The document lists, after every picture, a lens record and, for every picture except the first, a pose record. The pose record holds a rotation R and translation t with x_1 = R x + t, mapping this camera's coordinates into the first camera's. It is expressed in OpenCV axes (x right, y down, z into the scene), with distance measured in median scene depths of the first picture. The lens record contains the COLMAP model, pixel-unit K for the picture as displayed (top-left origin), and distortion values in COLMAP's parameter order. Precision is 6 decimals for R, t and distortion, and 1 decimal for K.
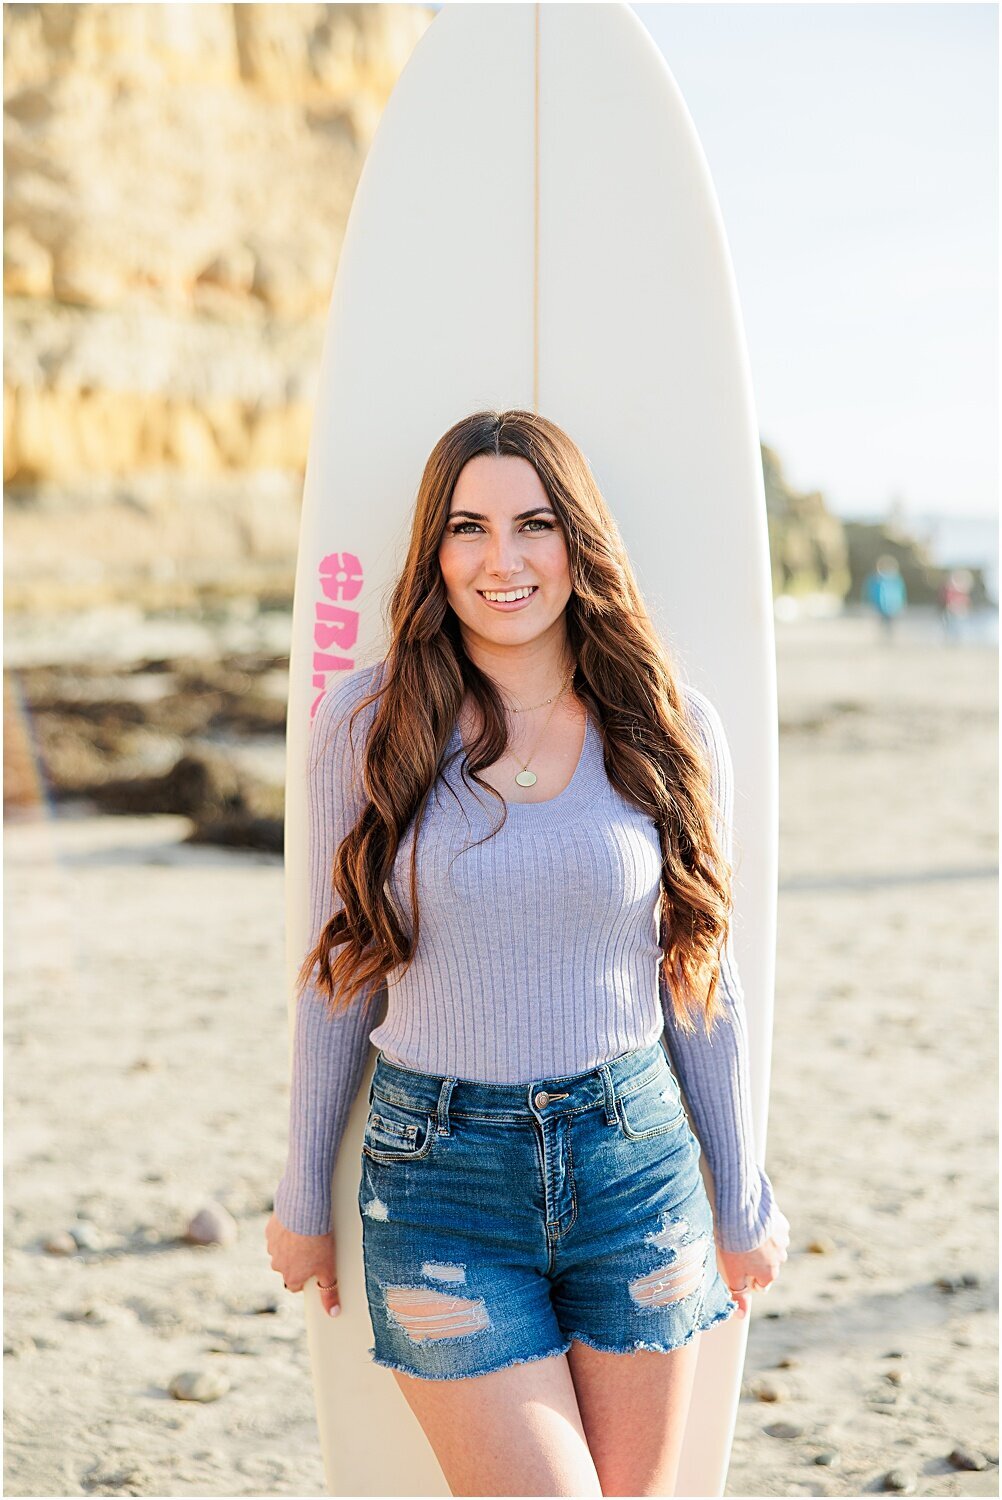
lens RADIAL K [[2367.3, 0, 504.0], [0, 2367.3, 751.6], [0, 0, 1]] dist [-0.051659, 0.000000]
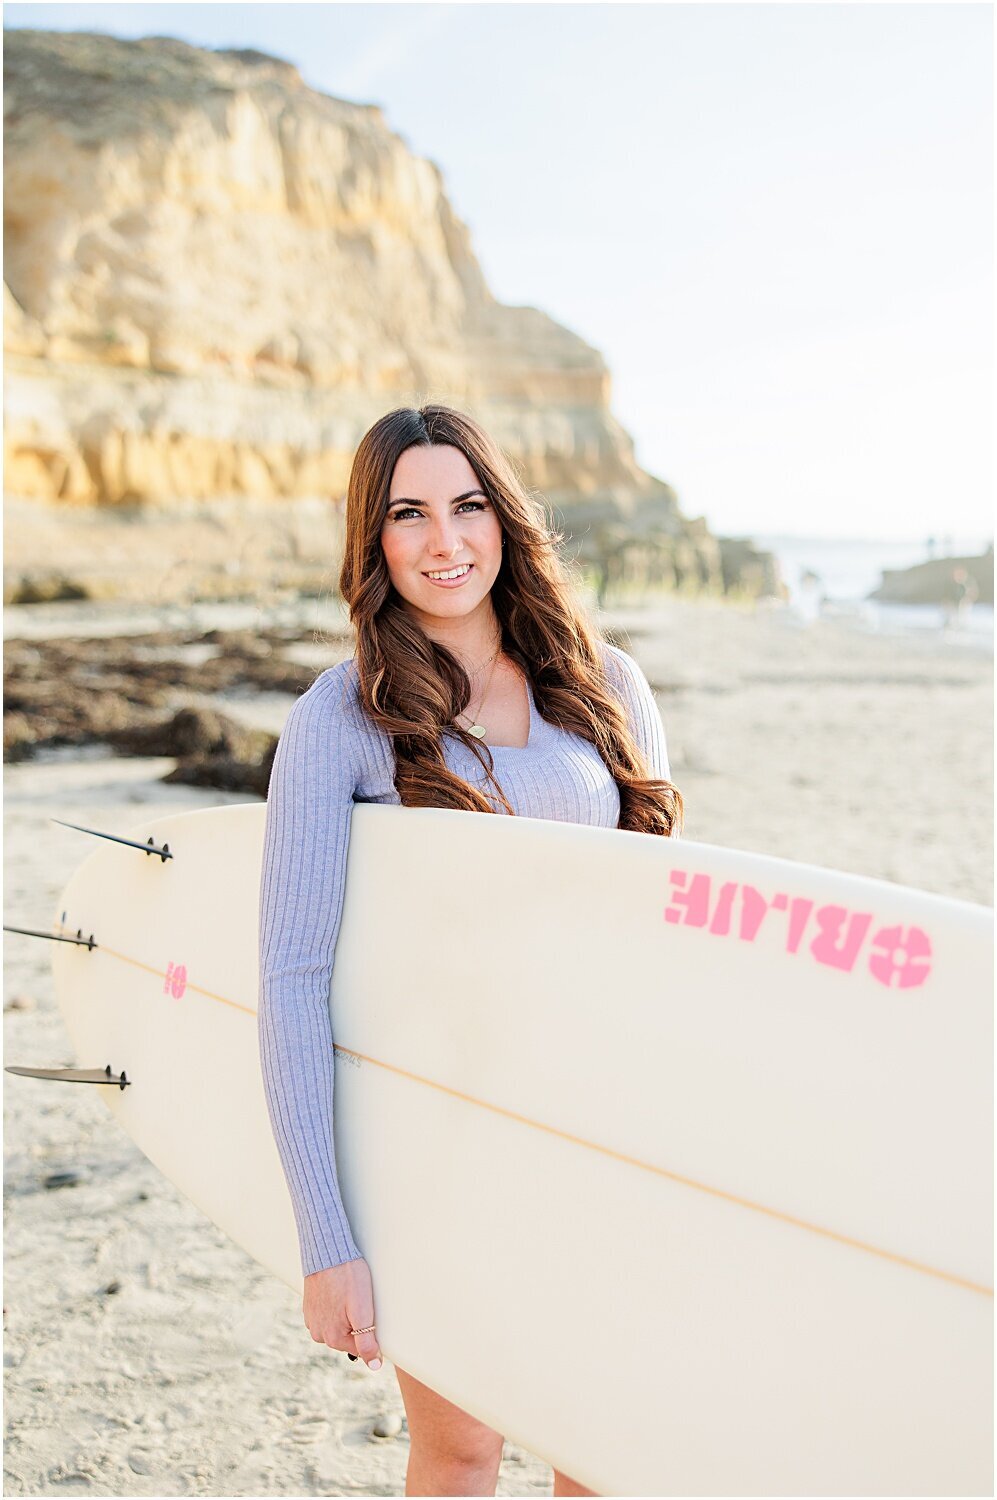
lens RADIAL K [[1447.6, 0, 483.7], [0, 1447.6, 755.4], [0, 0, 1]] dist [0.006205, 0.000000]
pose [[0.999931, 0.008782, -0.007784, 0.011485], [-0.008436, 0.999022, 0.043401, -0.005061], [0.008157, -0.043332, 0.999027, 0.146669]]
